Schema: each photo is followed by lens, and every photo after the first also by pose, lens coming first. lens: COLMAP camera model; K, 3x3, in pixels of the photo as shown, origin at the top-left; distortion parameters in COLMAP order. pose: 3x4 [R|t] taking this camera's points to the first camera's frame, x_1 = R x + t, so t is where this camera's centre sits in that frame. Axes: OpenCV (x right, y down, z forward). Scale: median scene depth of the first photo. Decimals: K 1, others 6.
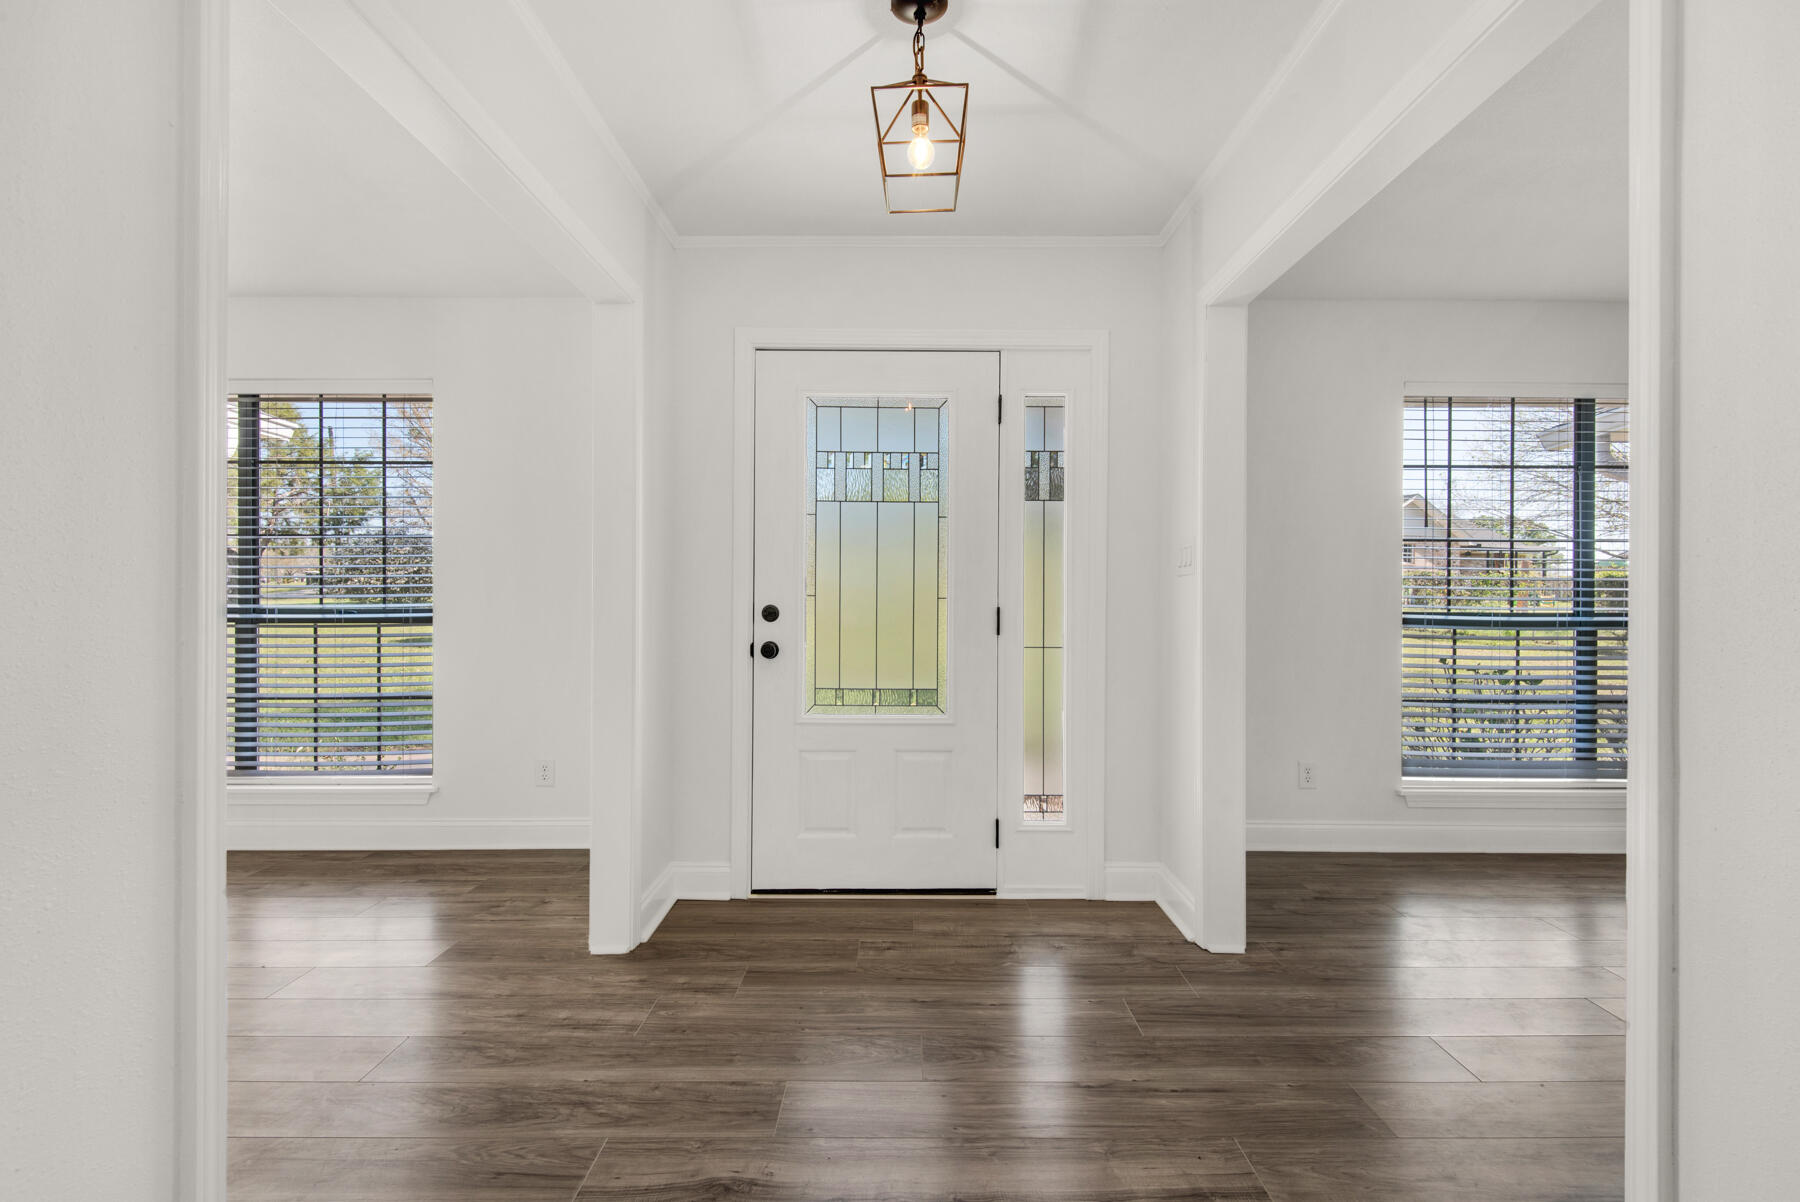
lens RADIAL K [[819.1, 0, 900.0], [0, 819.1, 601.0], [0, 0, 1]] dist [0.037198, -0.018297]
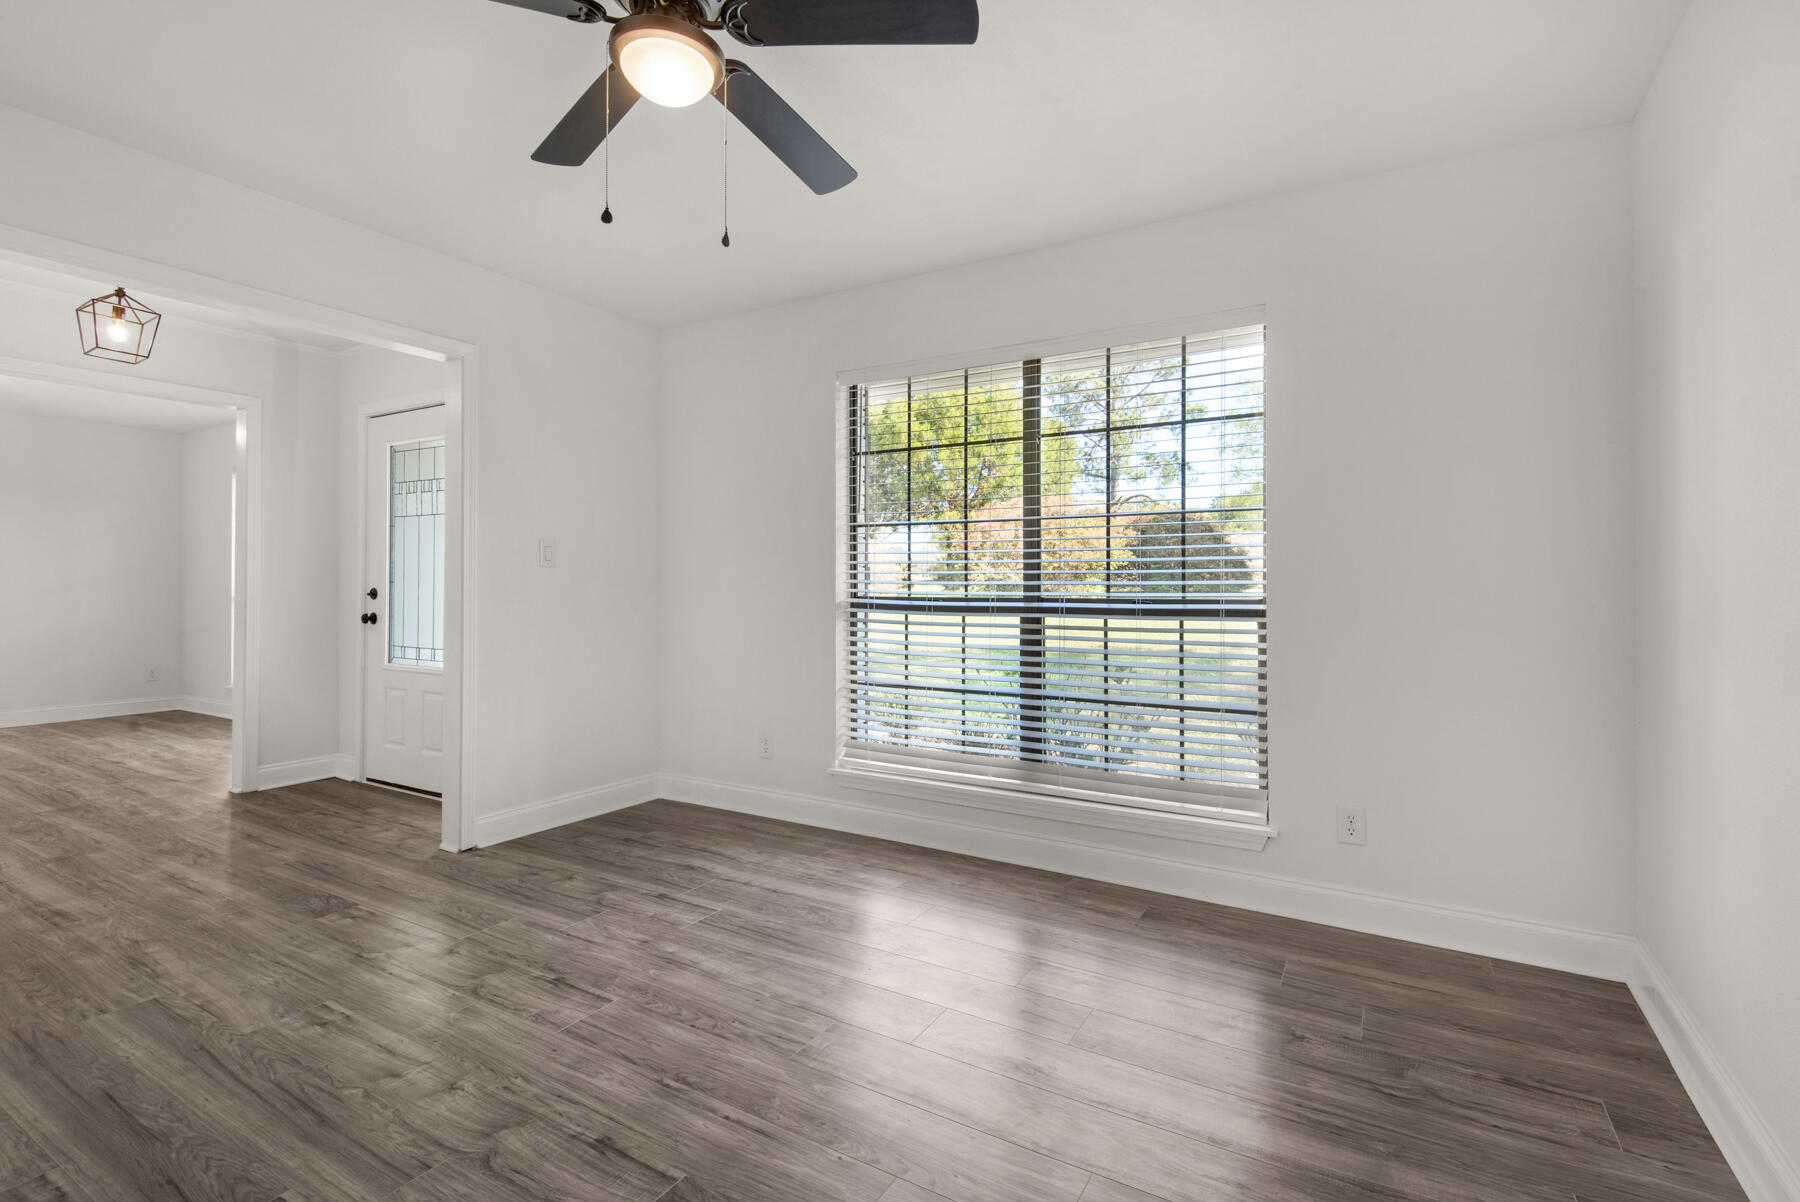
lens RADIAL K [[819.1, 0, 900.0], [0, 819.1, 601.0], [0, 0, 1]] dist [0.037198, -0.018297]
pose [[0.860254, 0.004261, -0.509848, 1.240450], [-0.007743, 0.999959, -0.004708, 0.024582], [0.509807, 0.007998, 0.860252, 0.175559]]
